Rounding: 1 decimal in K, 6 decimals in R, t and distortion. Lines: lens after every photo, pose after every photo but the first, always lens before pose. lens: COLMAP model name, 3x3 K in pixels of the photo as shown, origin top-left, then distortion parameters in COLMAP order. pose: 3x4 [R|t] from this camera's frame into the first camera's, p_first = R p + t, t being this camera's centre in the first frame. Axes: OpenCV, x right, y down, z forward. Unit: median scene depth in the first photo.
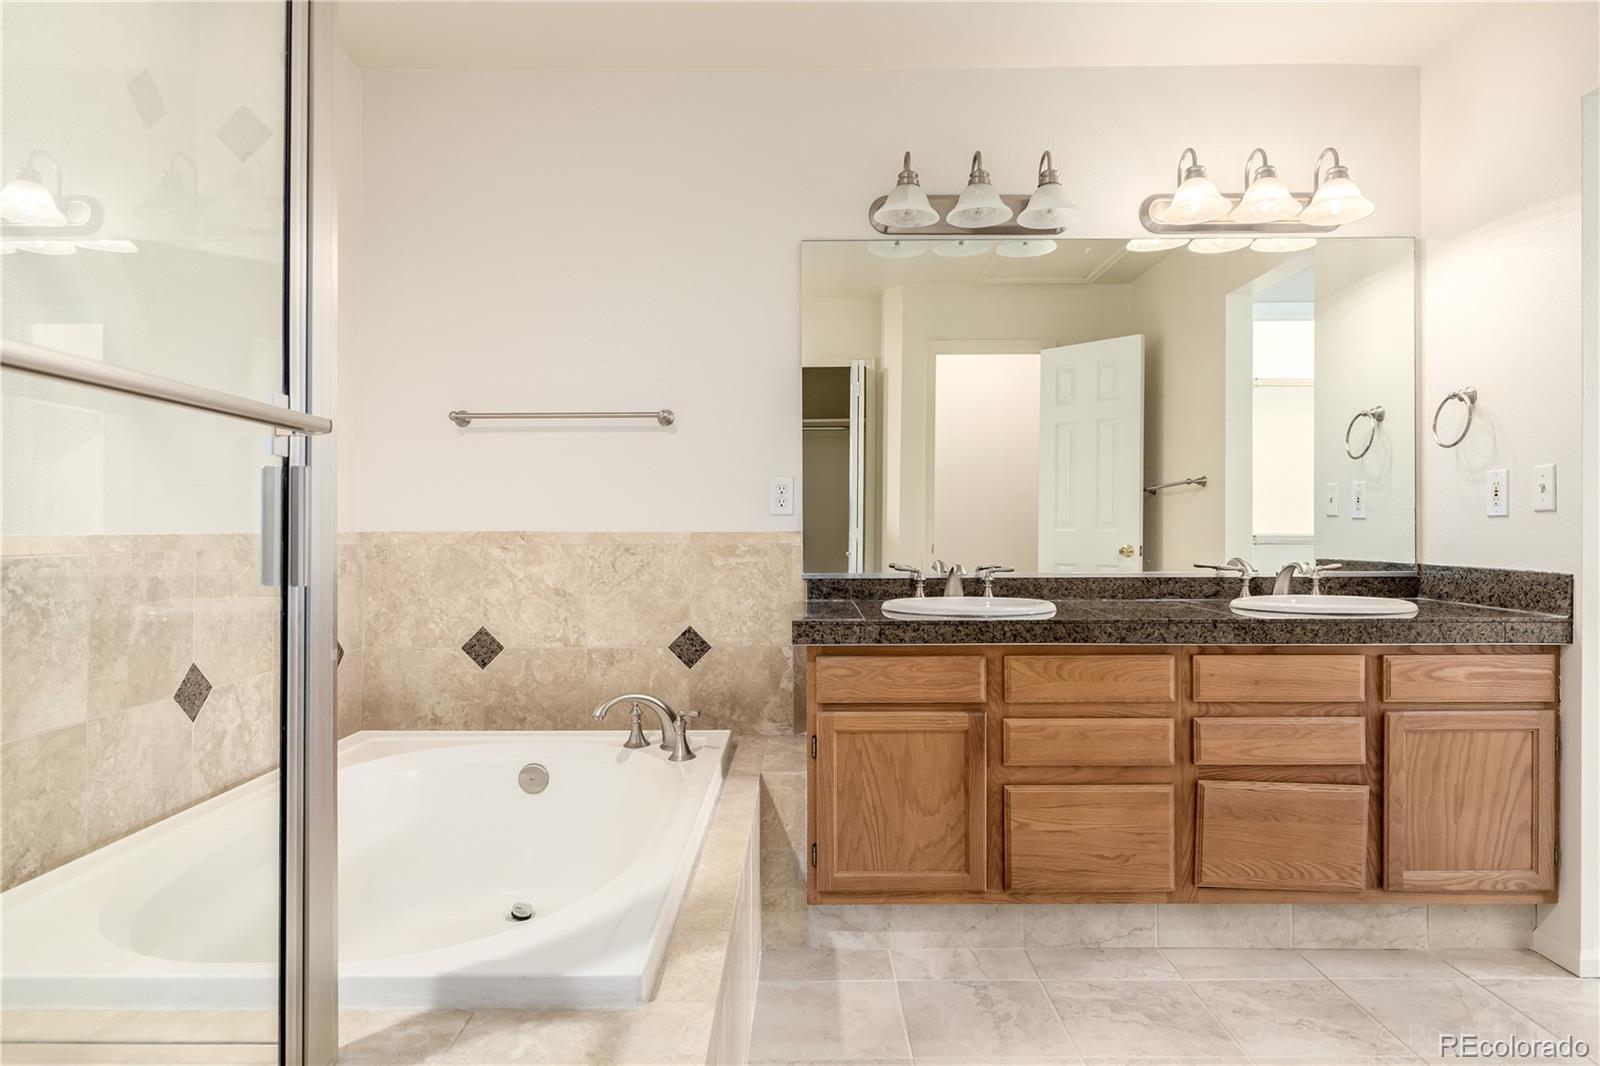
lens RADIAL K [[963.7, 0, 799.4], [0, 963.7, 532.7], [0, 0, 1]] dist [0.002344, 0.000267]
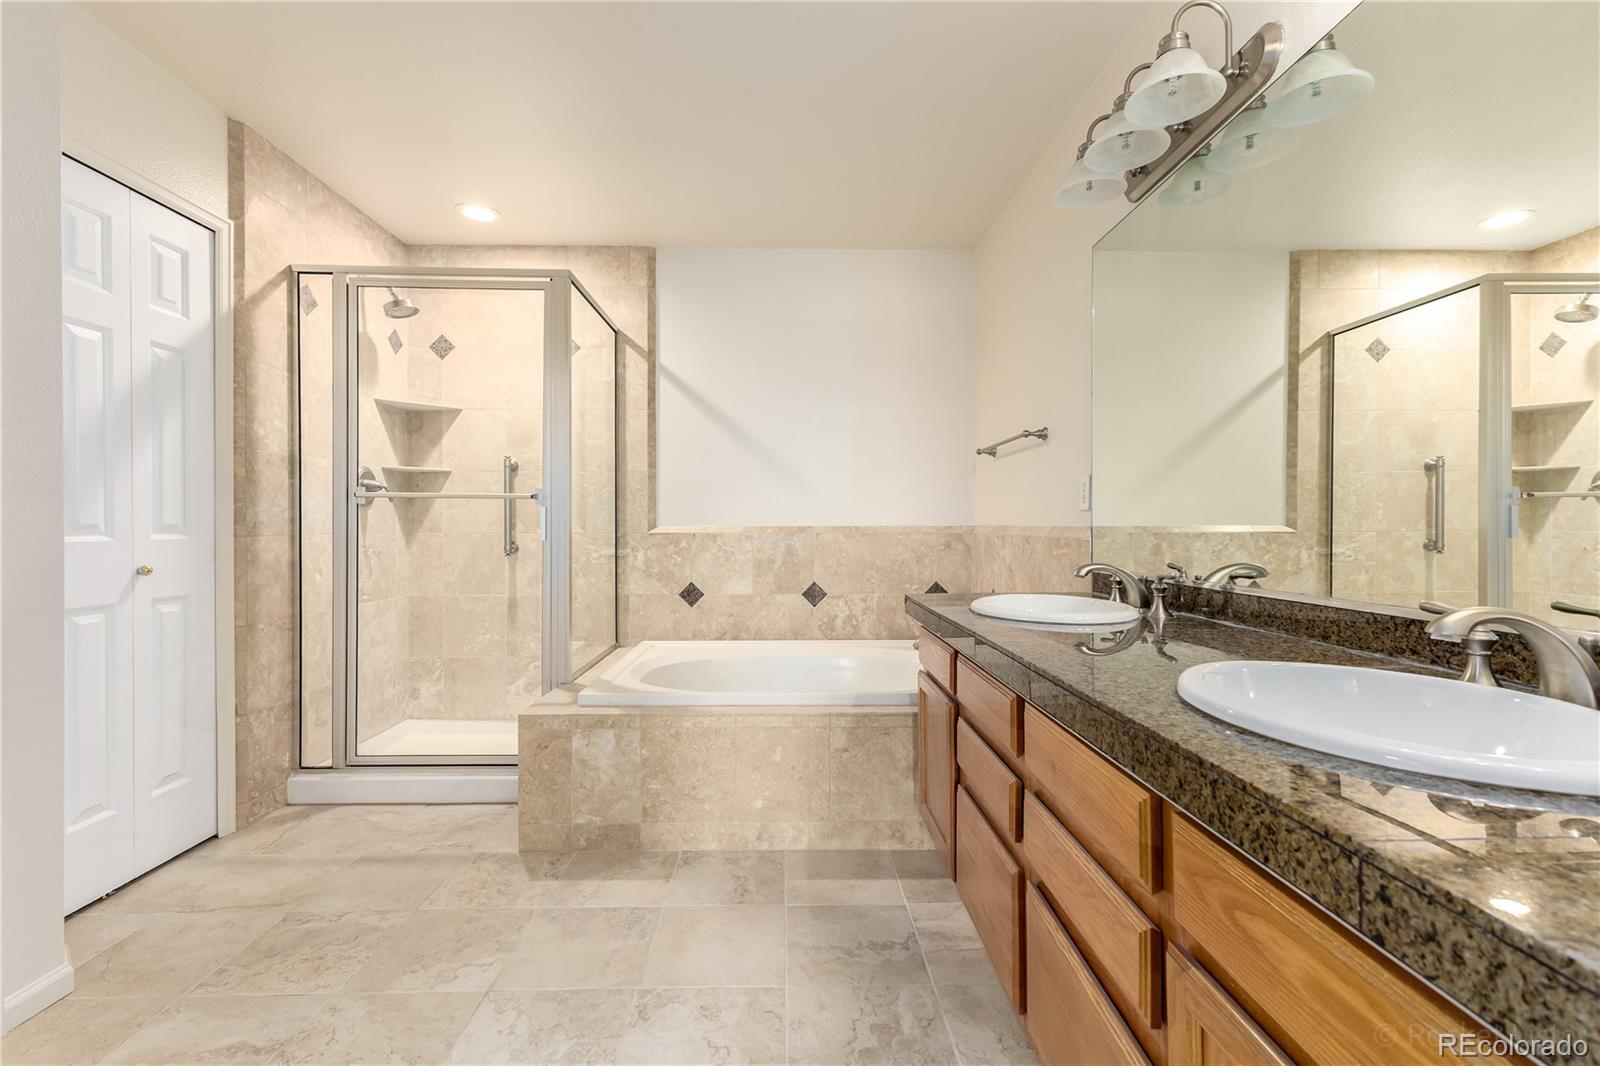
lens RADIAL K [[691.9, 0, 797.1], [0, 691.9, 527.7], [0, 0, 1]] dist [0.000597, 0.000046]
pose [[0.018445, 0.005956, -0.999812, 0.980382], [-0.000623, 0.999982, 0.005945, -0.004002], [0.999830, 0.000513, 0.018448, 0.881379]]
